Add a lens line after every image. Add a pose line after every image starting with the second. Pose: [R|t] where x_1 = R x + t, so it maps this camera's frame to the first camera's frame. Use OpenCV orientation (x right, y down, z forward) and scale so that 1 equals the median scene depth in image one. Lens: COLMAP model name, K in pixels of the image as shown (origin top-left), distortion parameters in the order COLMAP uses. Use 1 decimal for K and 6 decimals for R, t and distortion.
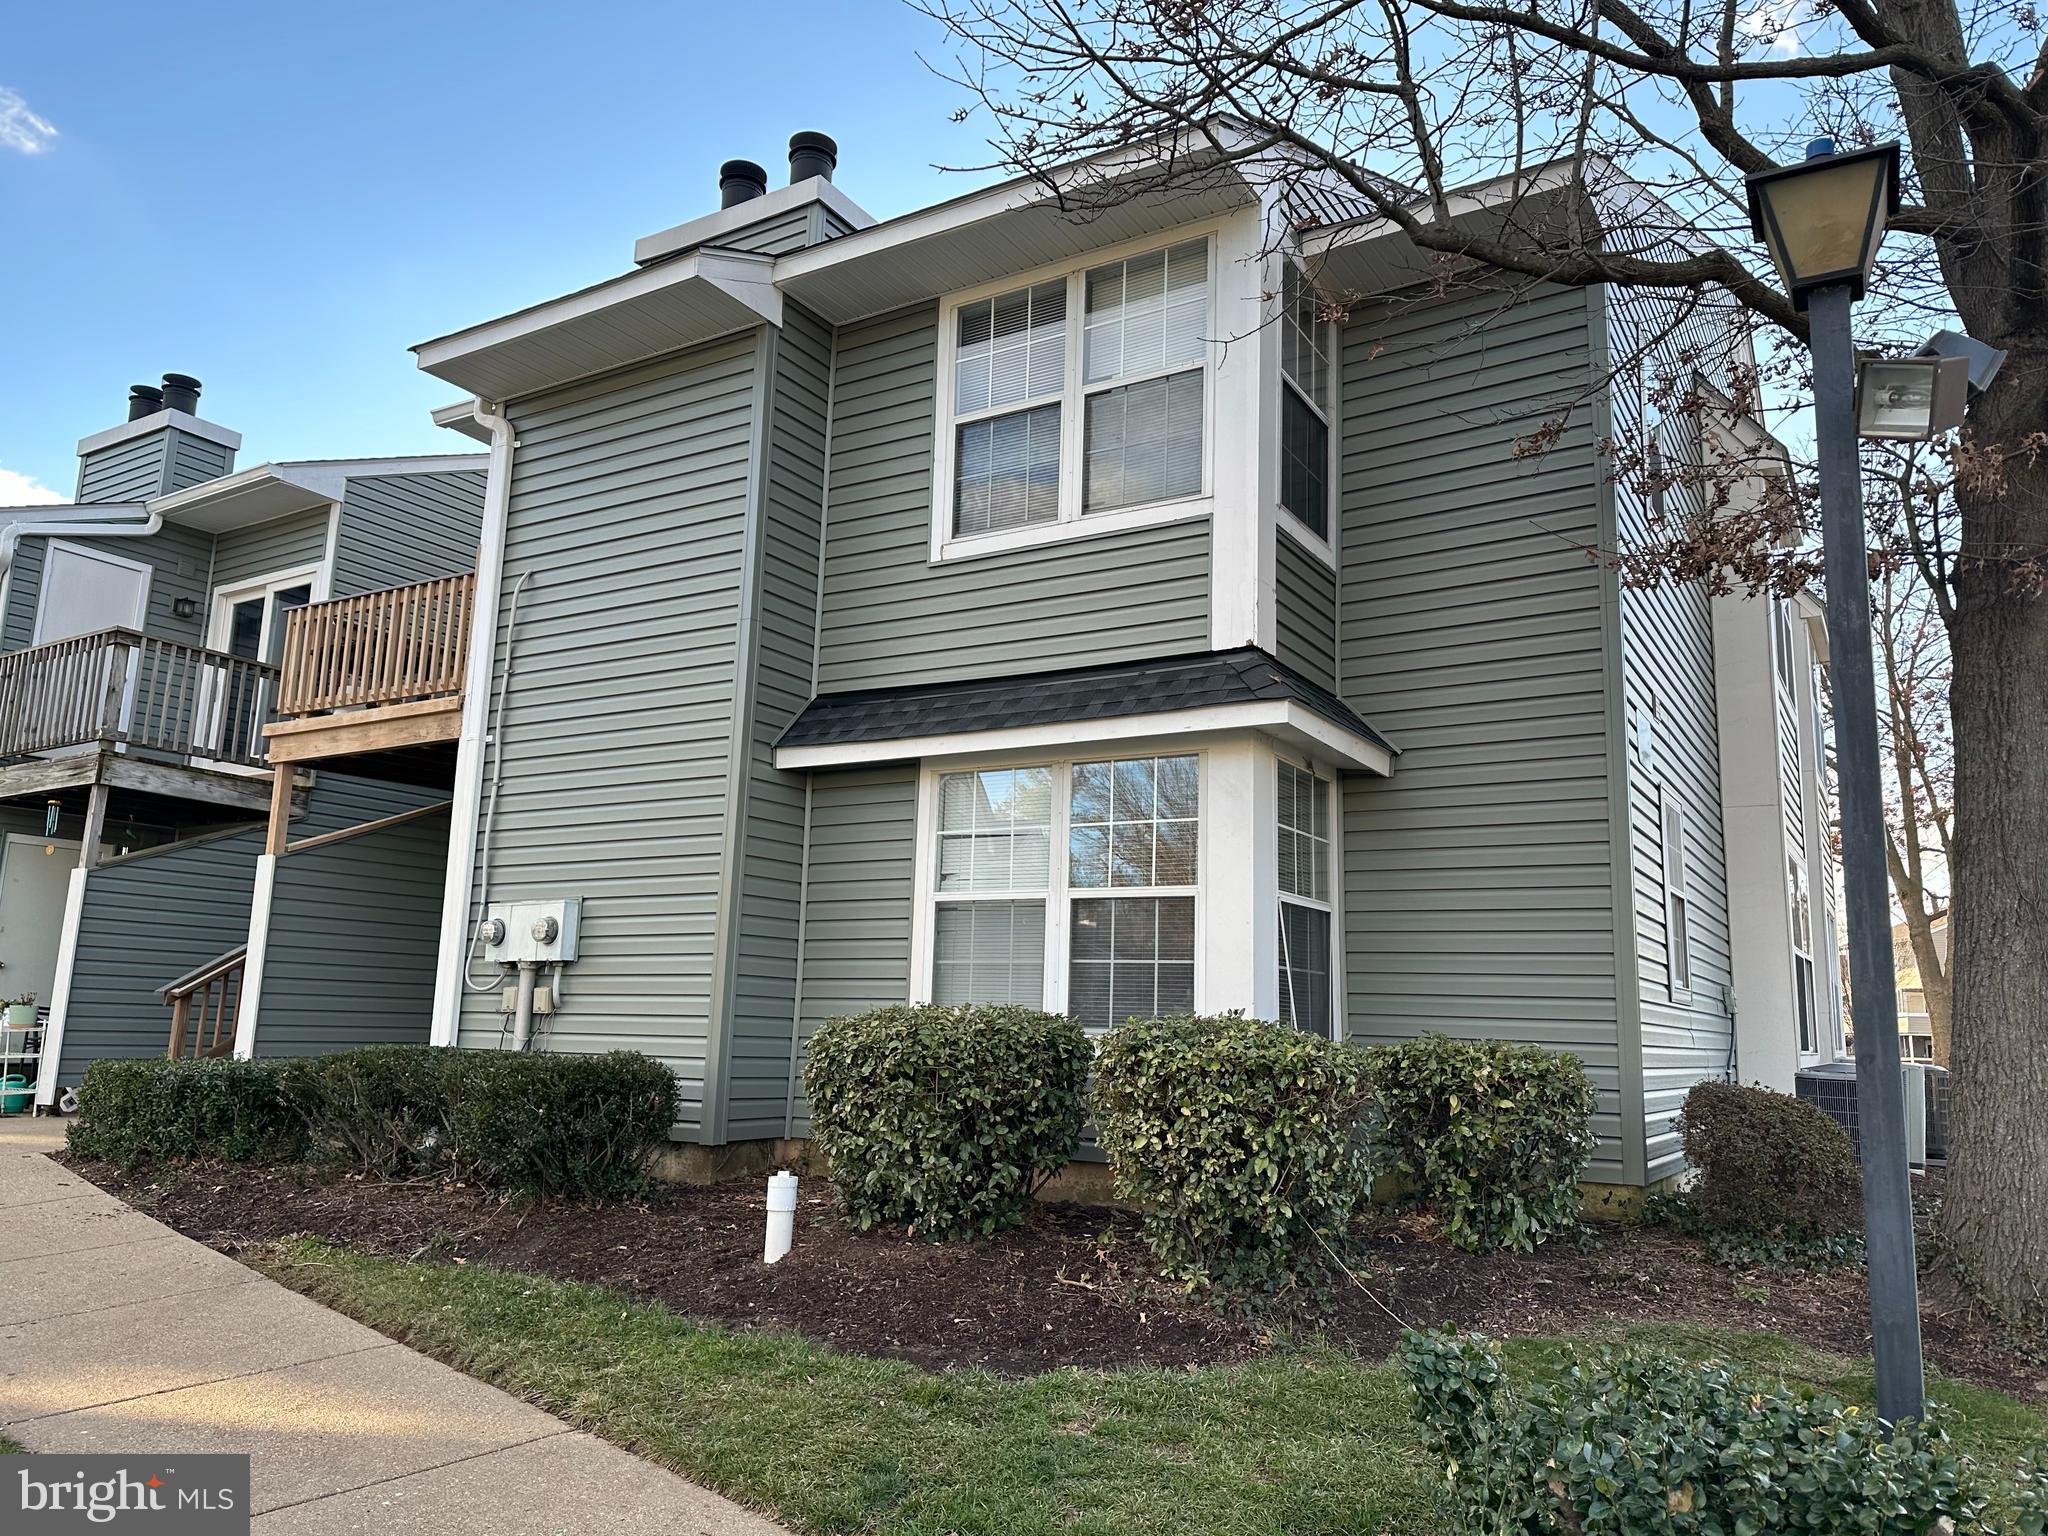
lens RADIAL K [[1428.9, 0, 1024.0], [0, 1428.9, 768.0], [0, 0, 1]] dist [0.082817, -0.127145]
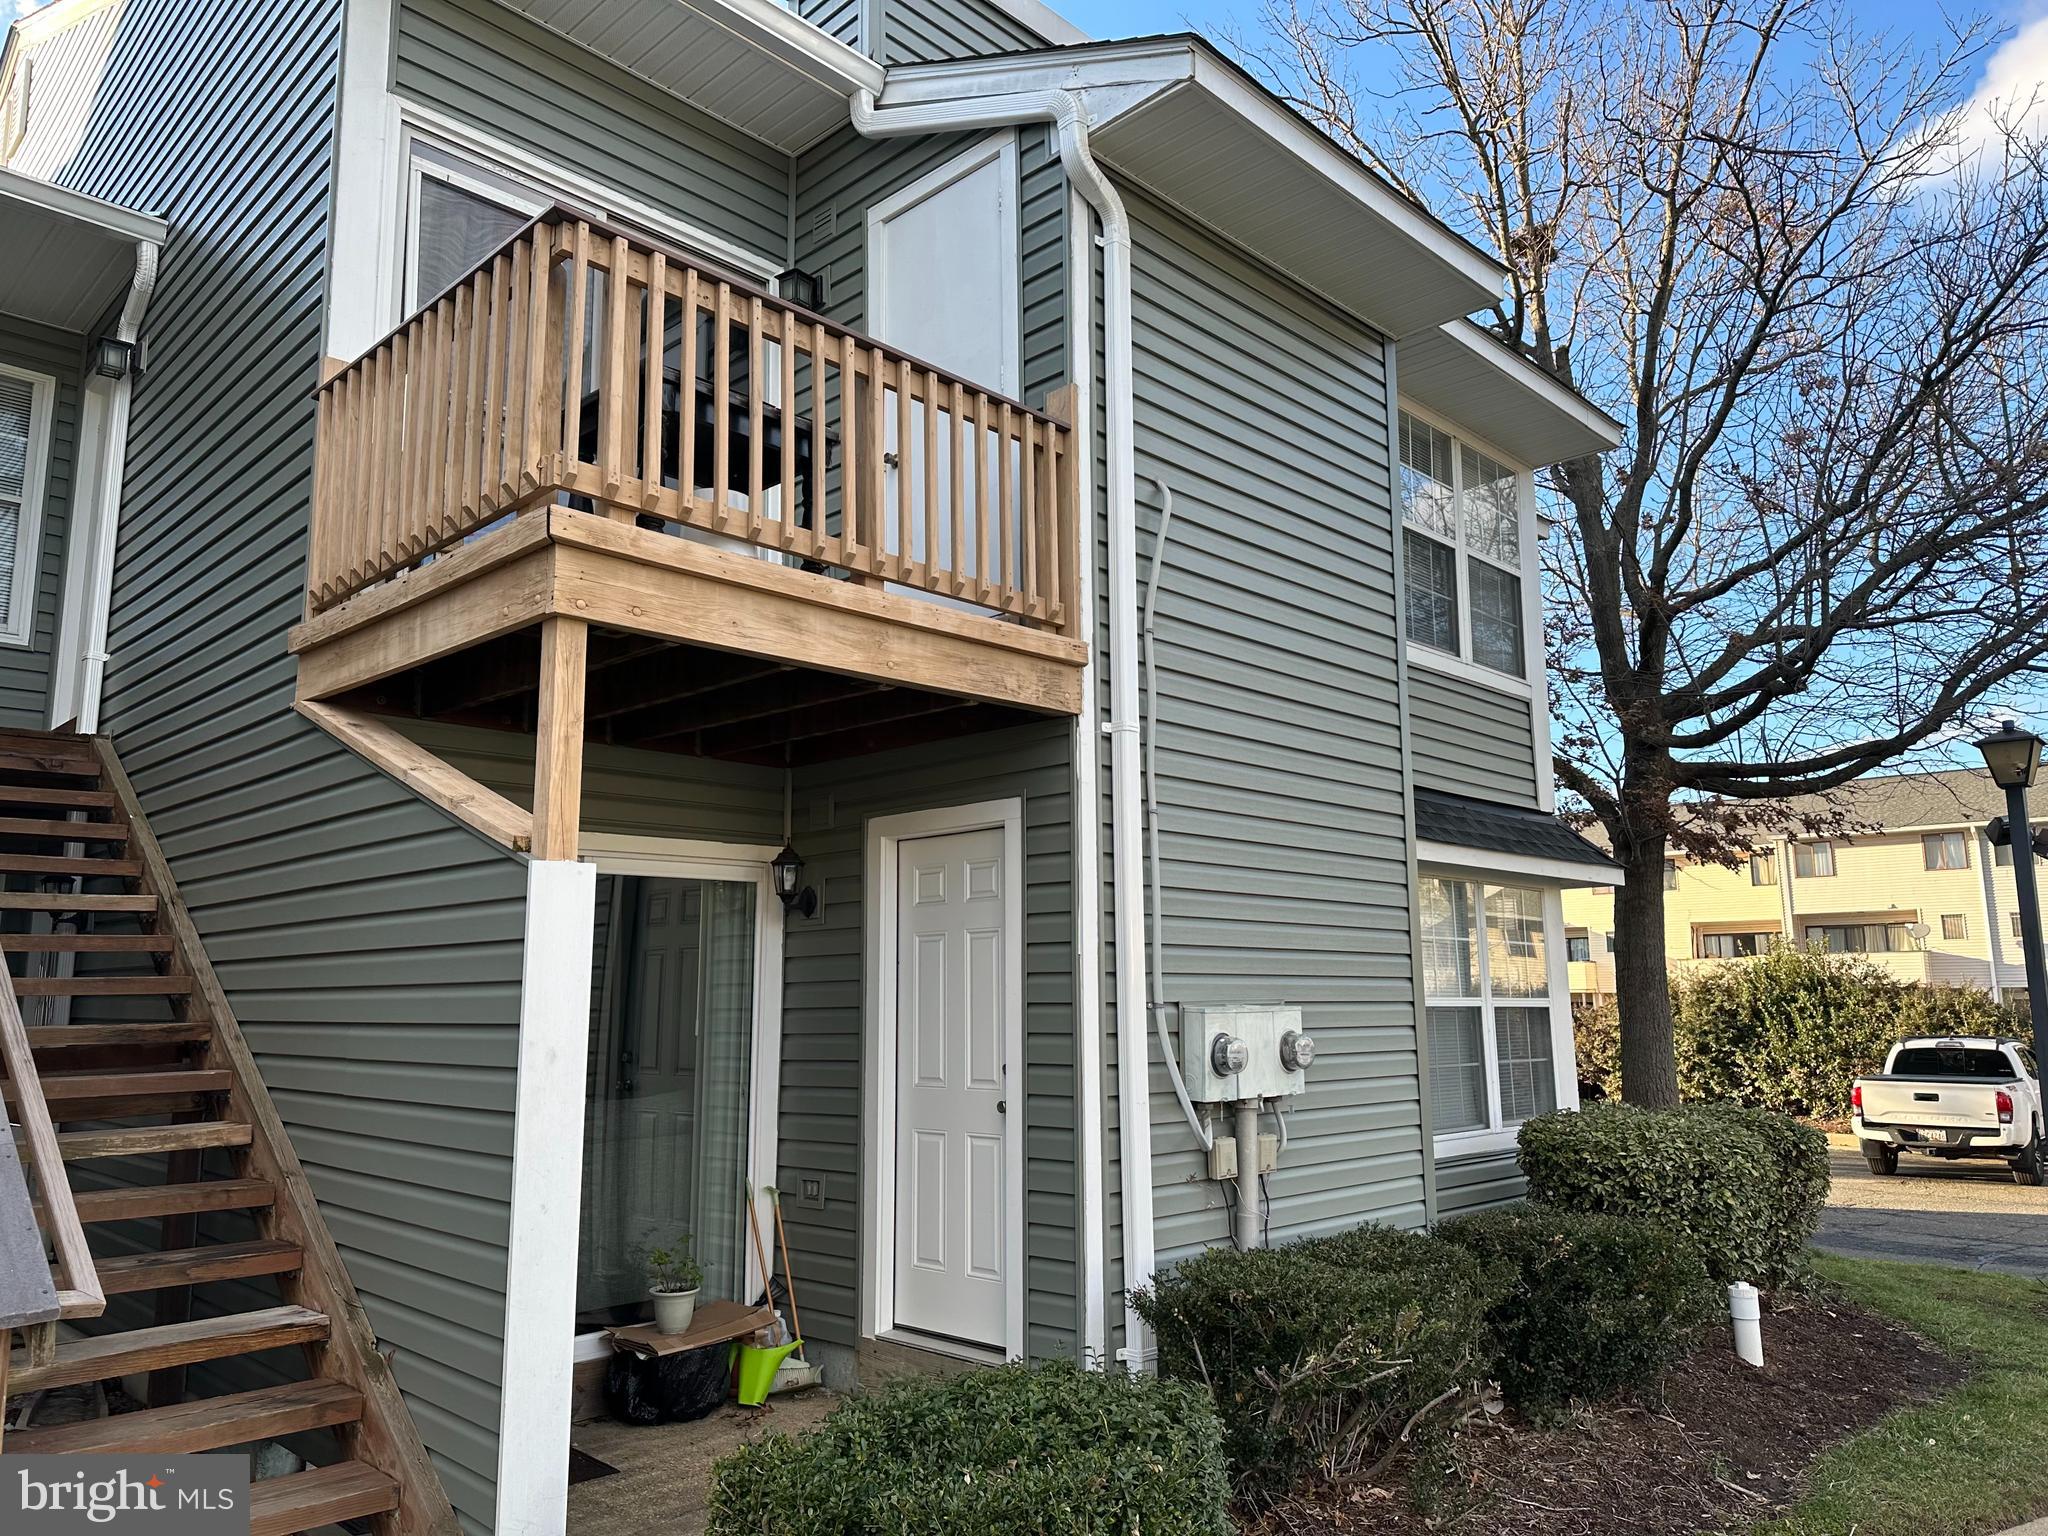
lens RADIAL K [[1428.9, 0, 1024.0], [0, 1428.9, 768.0], [0, 0, 1]] dist [0.082817, -0.127145]
pose [[0.233456, 0.131182, 0.963478, -1.045371], [-0.157714, 0.982846, -0.095604, 0.065202], [-0.959492, -0.129634, 0.250140, 0.966375]]
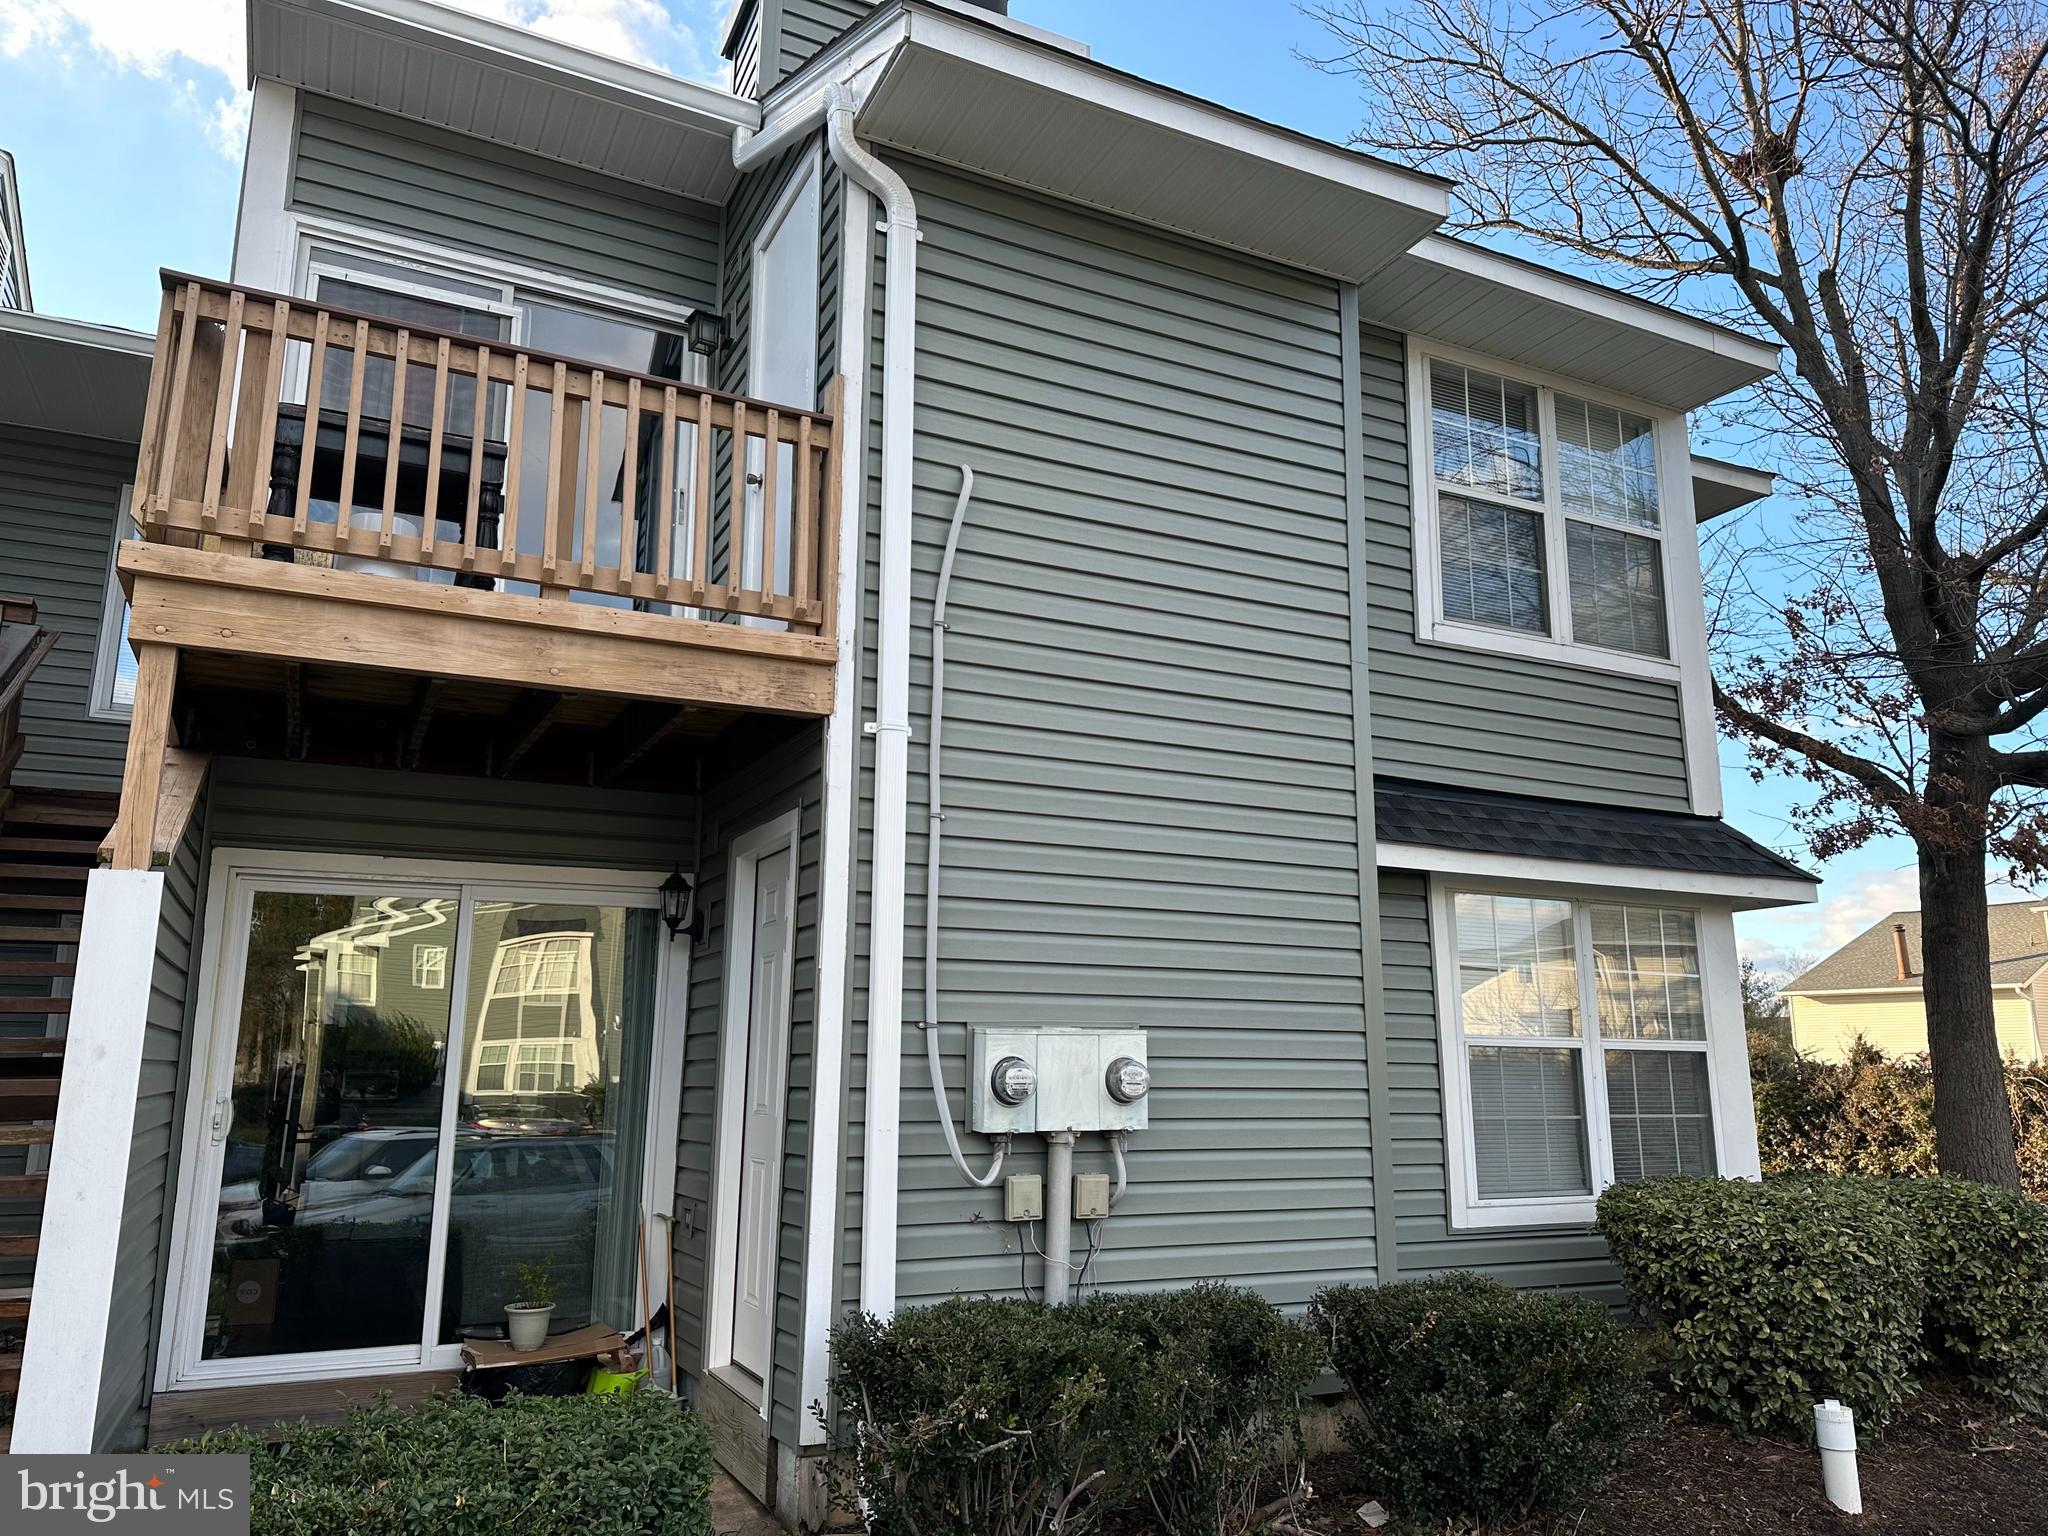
lens RADIAL K [[1426.7, 0, 1024.0], [0, 1426.7, 768.0], [0, 0, 1]] dist [0.055836, -0.062718]
pose [[0.548016, 0.151632, 0.822610, -0.877329], [-0.139475, 0.986229, -0.088875, 0.041284], [-0.824758, -0.066029, 0.561618, 0.698886]]
